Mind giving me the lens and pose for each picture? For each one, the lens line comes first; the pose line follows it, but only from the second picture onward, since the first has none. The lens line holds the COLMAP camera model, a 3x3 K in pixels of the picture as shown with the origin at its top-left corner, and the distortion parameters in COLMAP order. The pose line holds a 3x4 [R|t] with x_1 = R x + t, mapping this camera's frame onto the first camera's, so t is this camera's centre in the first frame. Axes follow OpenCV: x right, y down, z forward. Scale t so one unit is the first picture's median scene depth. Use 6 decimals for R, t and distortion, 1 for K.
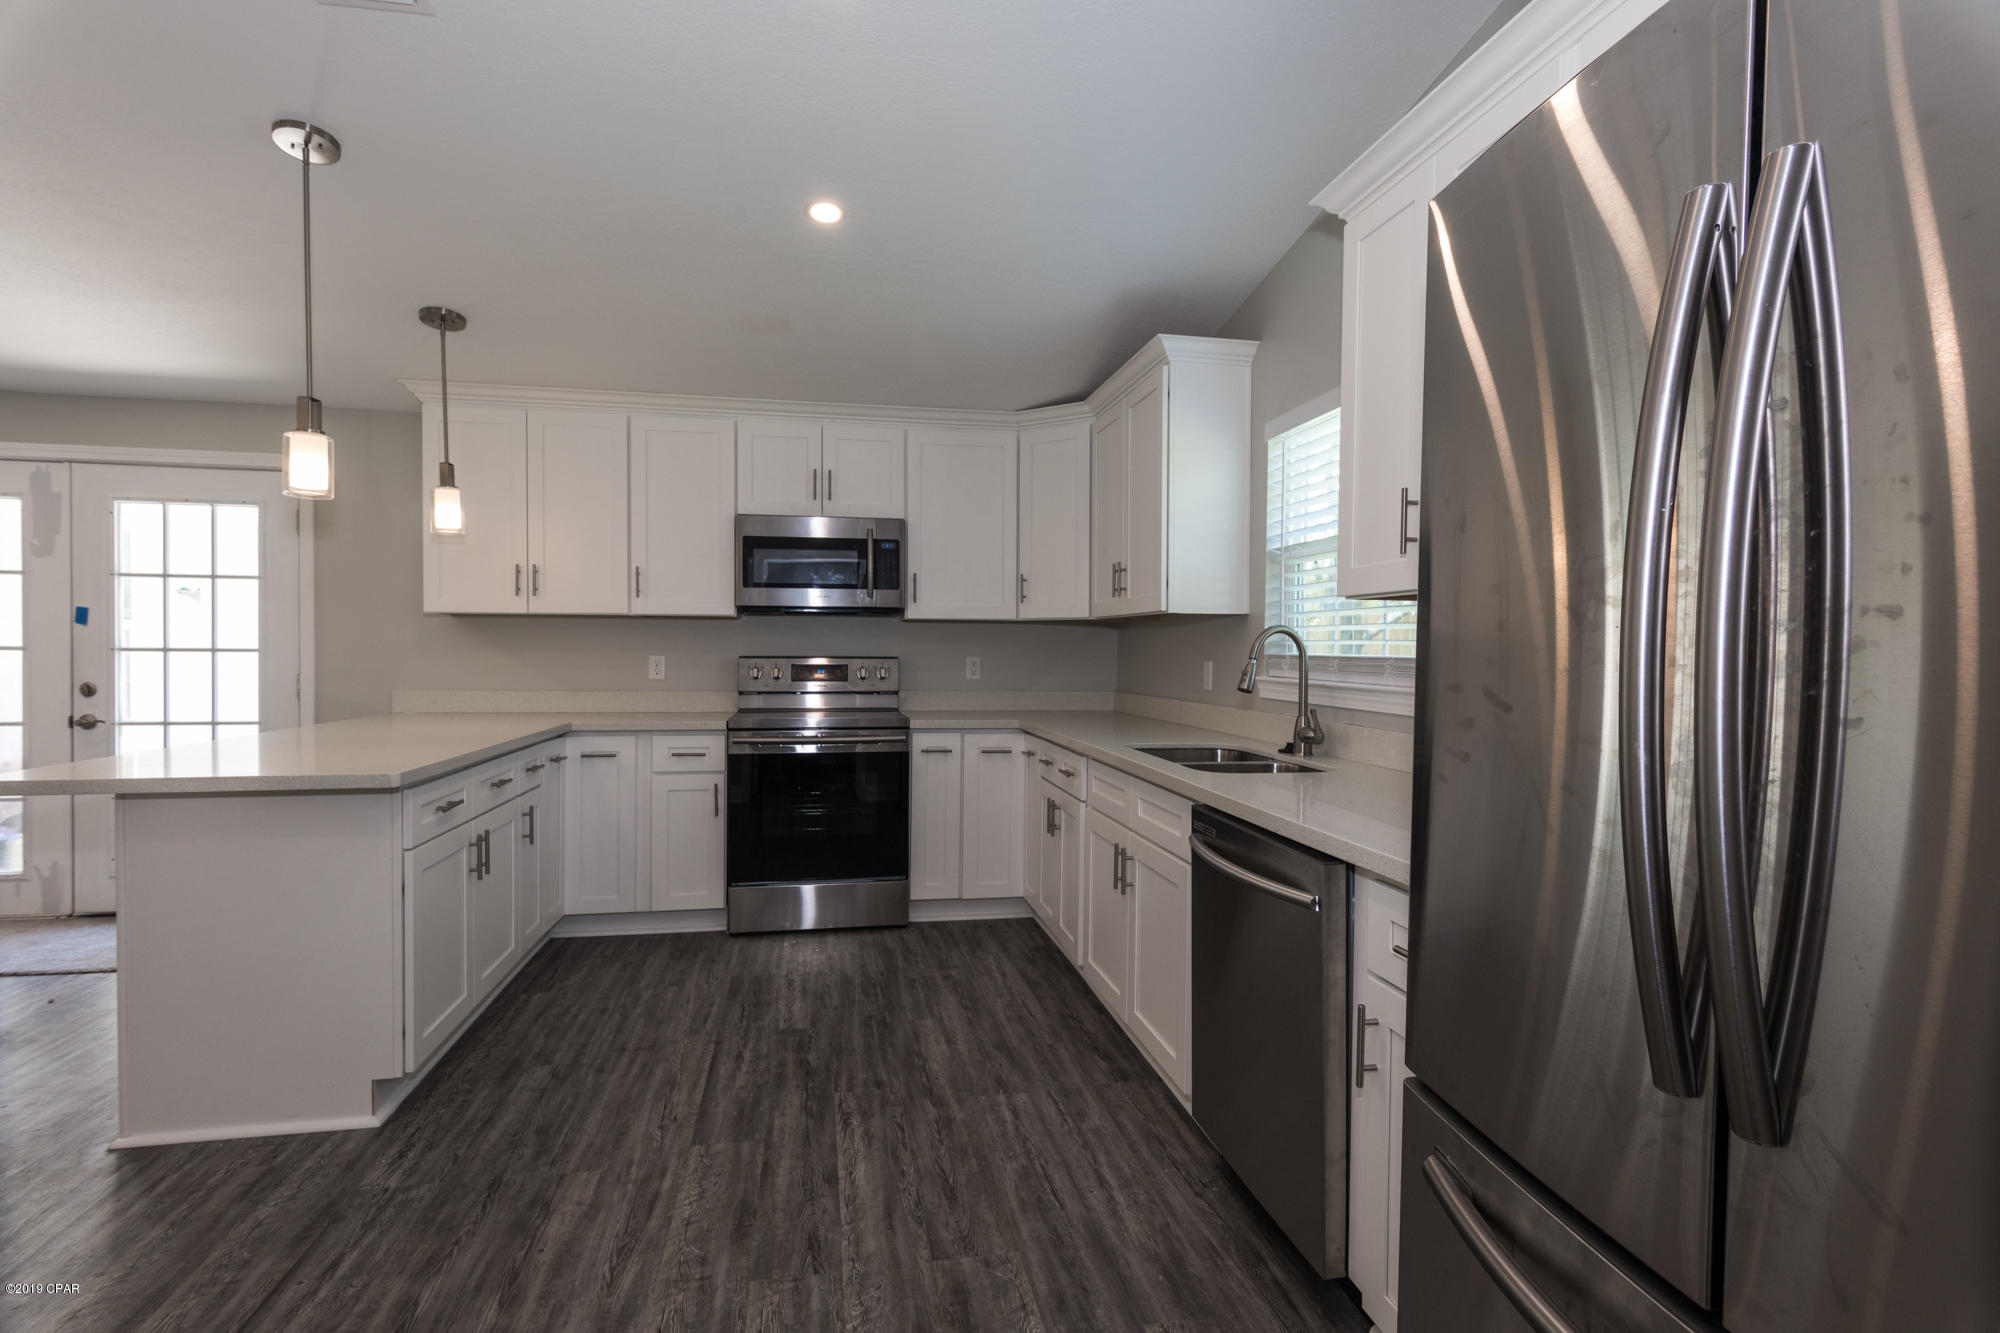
lens RADIAL K [[955.2, 0, 1000.0], [0, 955.2, 666.5], [0, 0, 1]] dist [-0.000470, 0.000415]
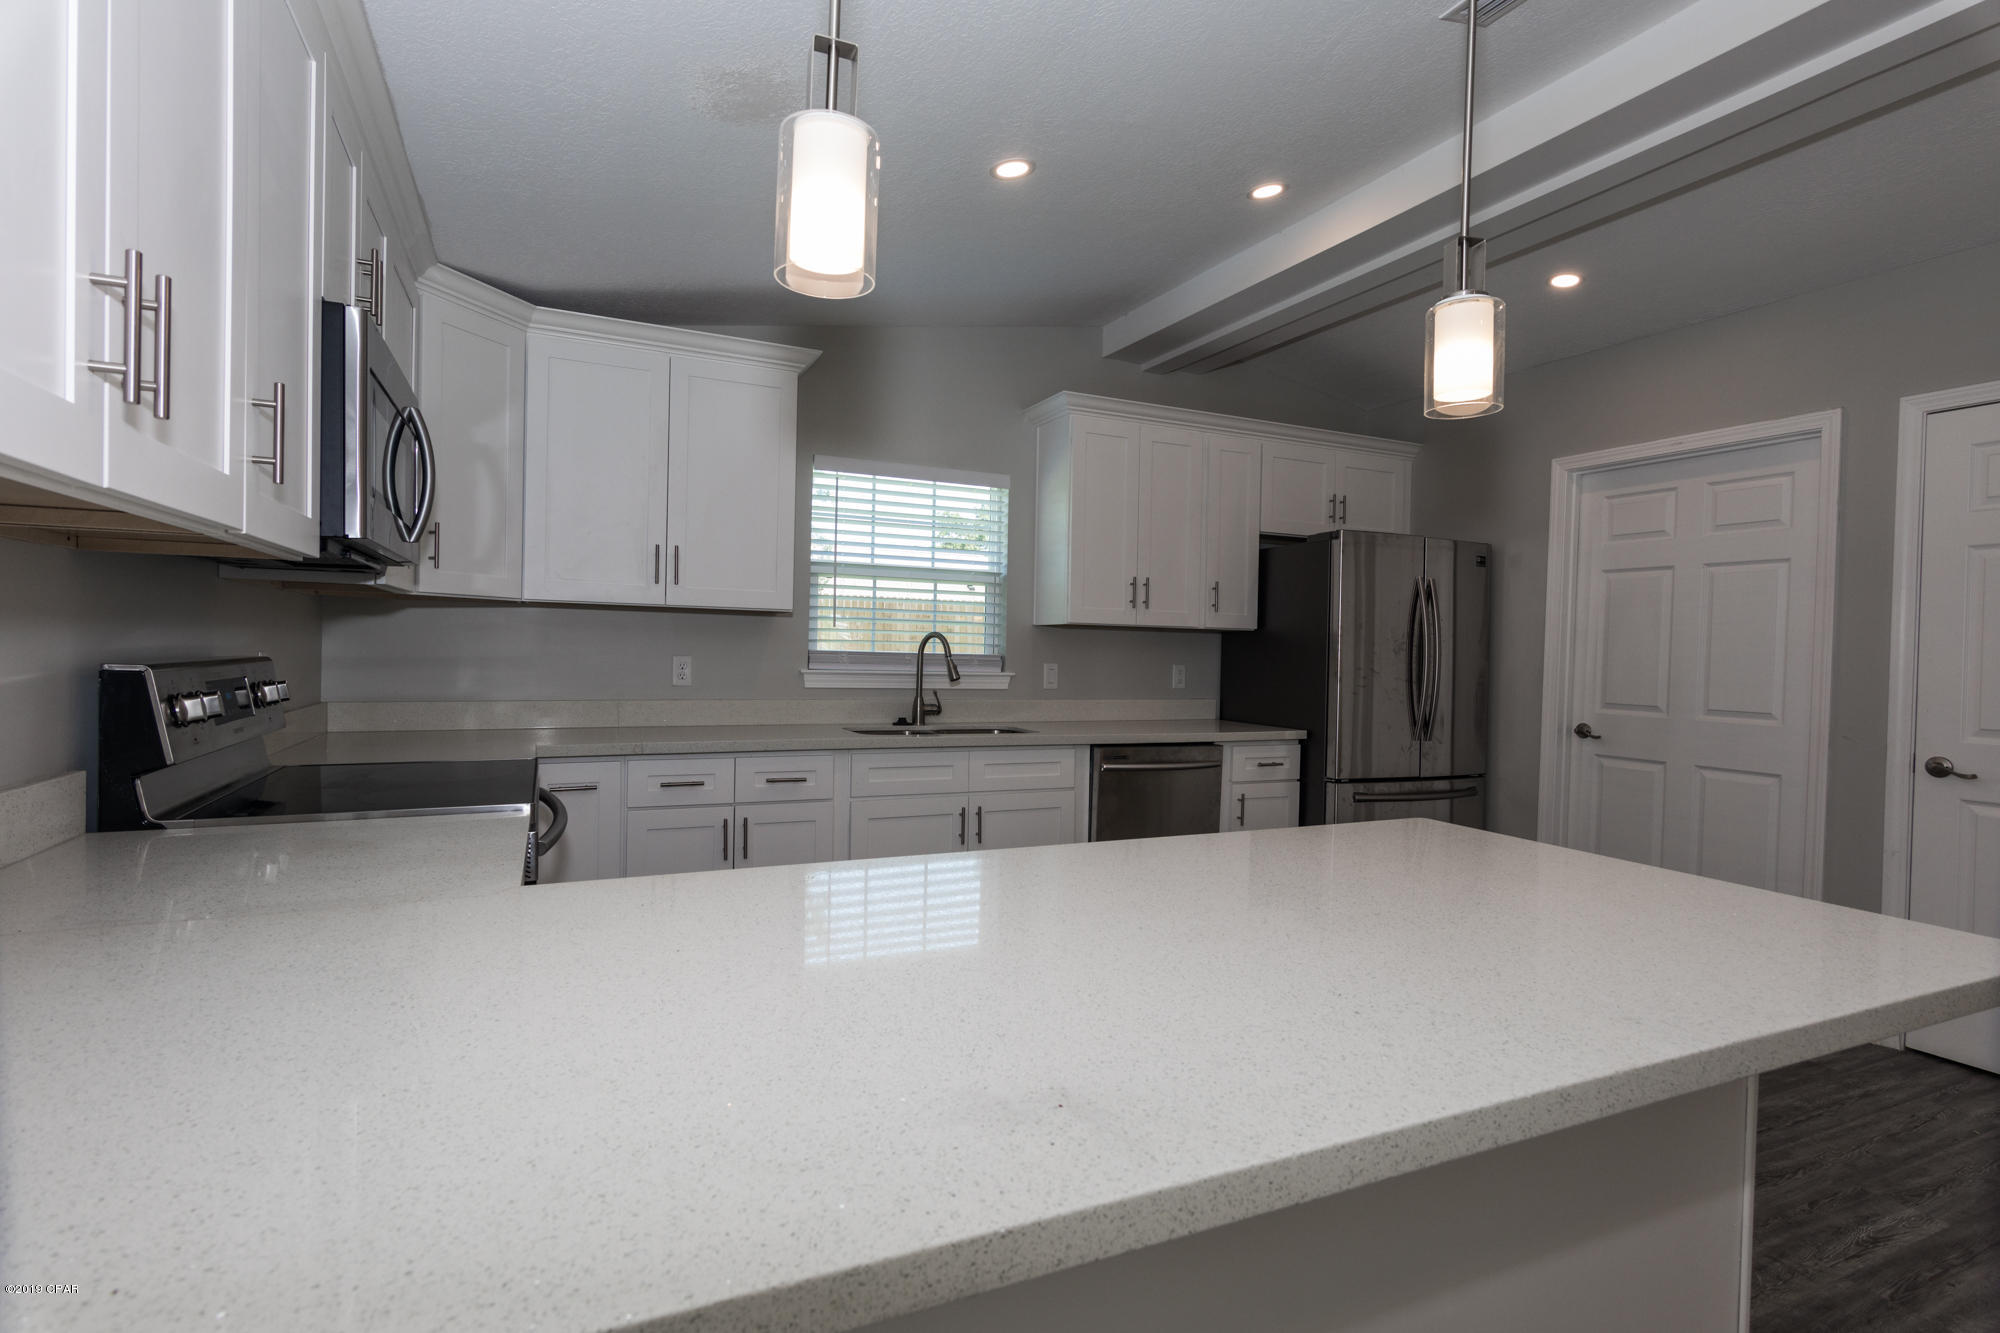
lens RADIAL K [[947.5, 0, 991.1], [0, 947.5, 668.4], [0, 0, 1]] dist [0.002898, 0.000226]
pose [[-0.237225, -0.033600, 0.970874, -0.898095], [-0.005978, 0.999433, 0.033128, -0.030596], [-0.971436, 0.002055, -0.237291, 1.050618]]
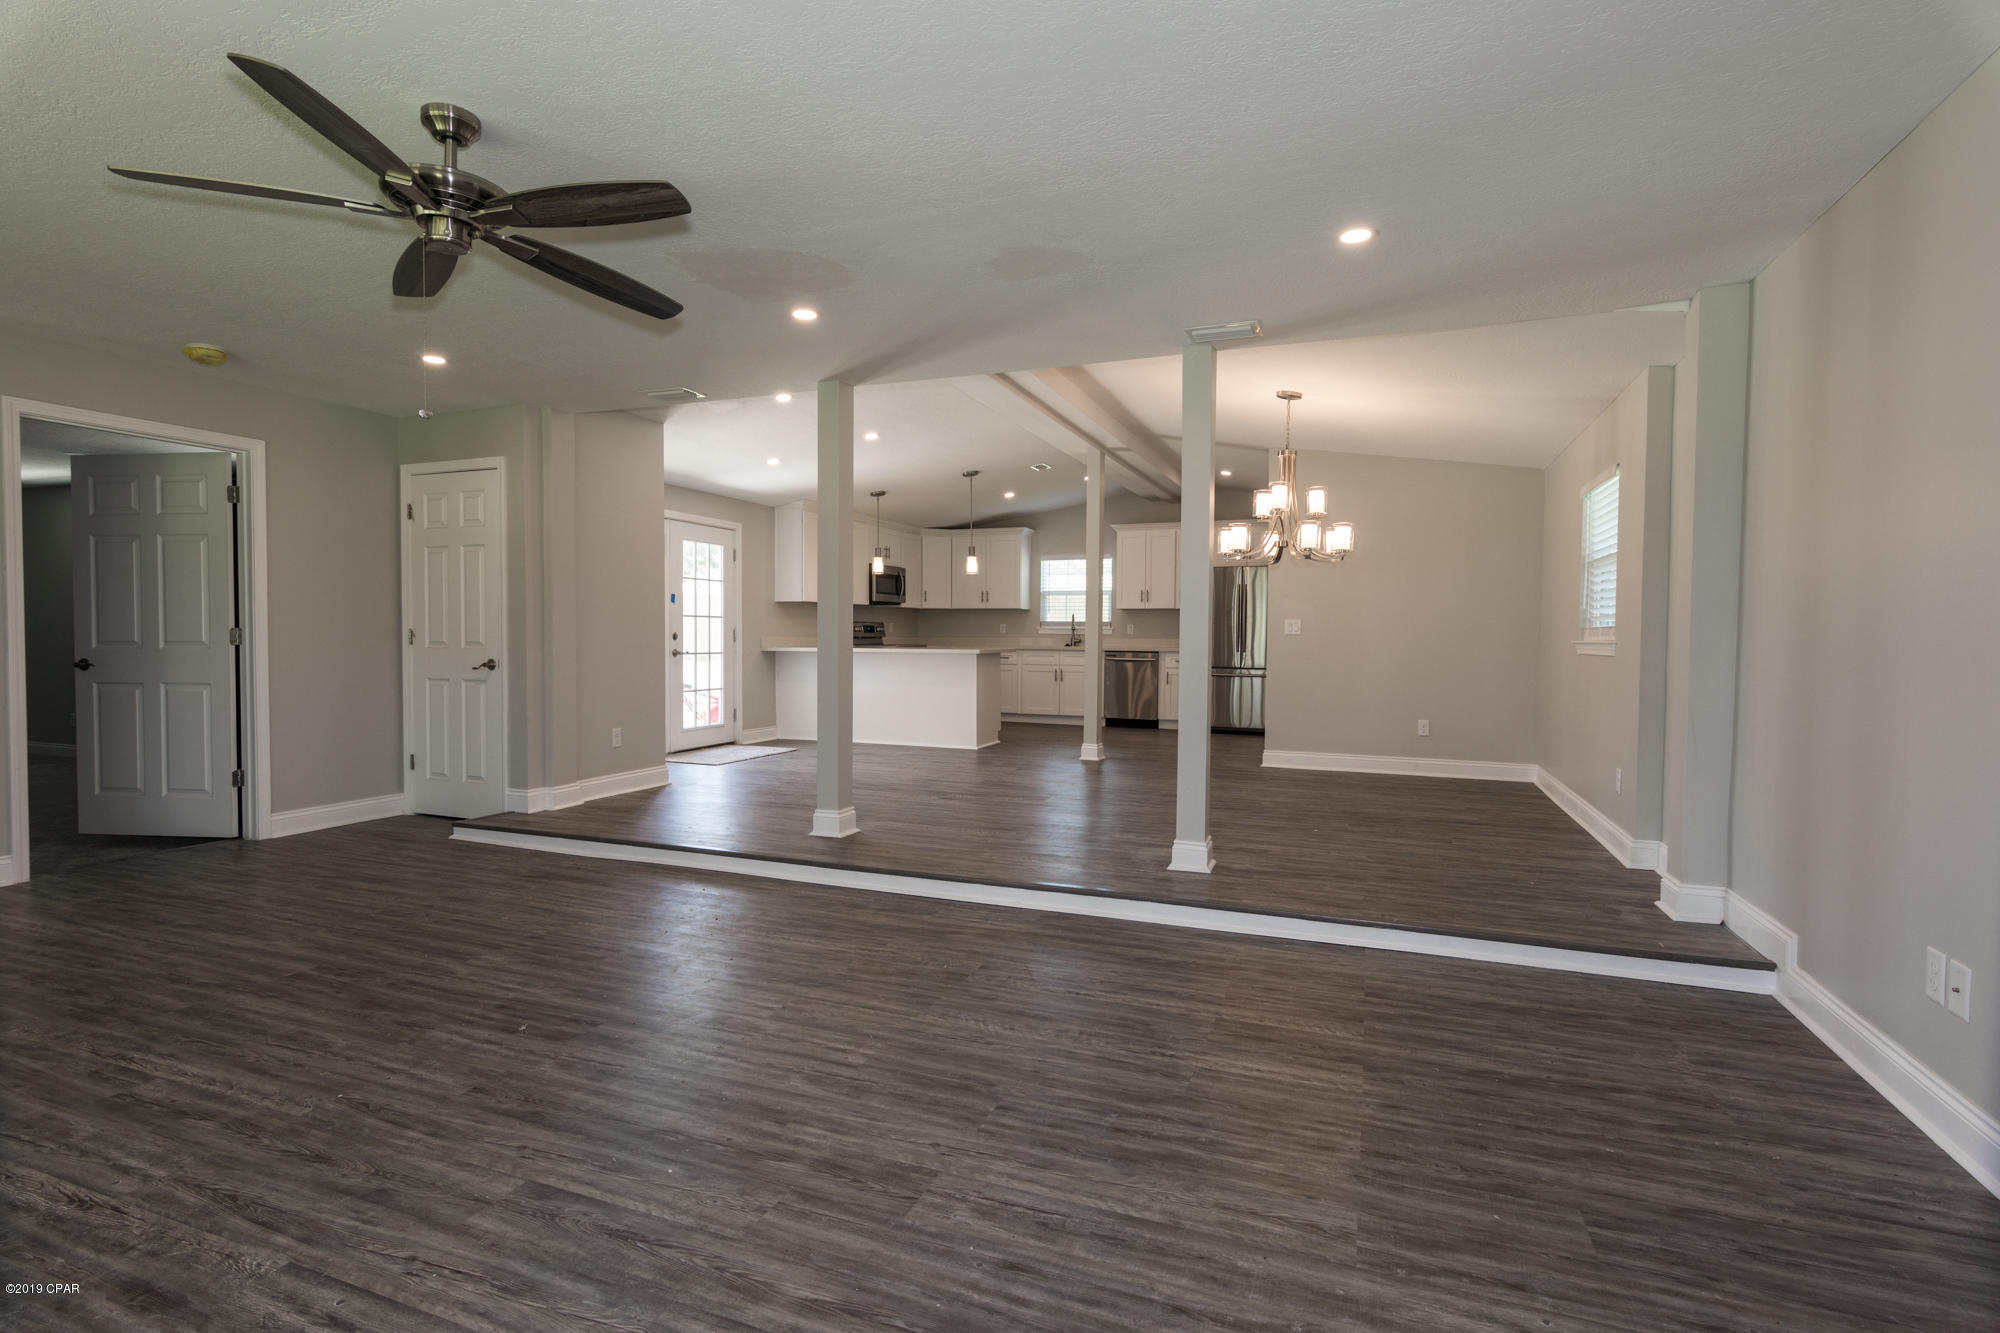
lens RADIAL K [[955.2, 0, 1000.0], [0, 955.2, 666.5], [0, 0, 1]] dist [-0.000470, 0.000415]
pose [[0.527211, -0.032272, 0.849121, -2.765465], [0.020945, 0.999468, 0.024981, 0.062671], [-0.849476, 0.004614, 0.527607, -0.720262]]
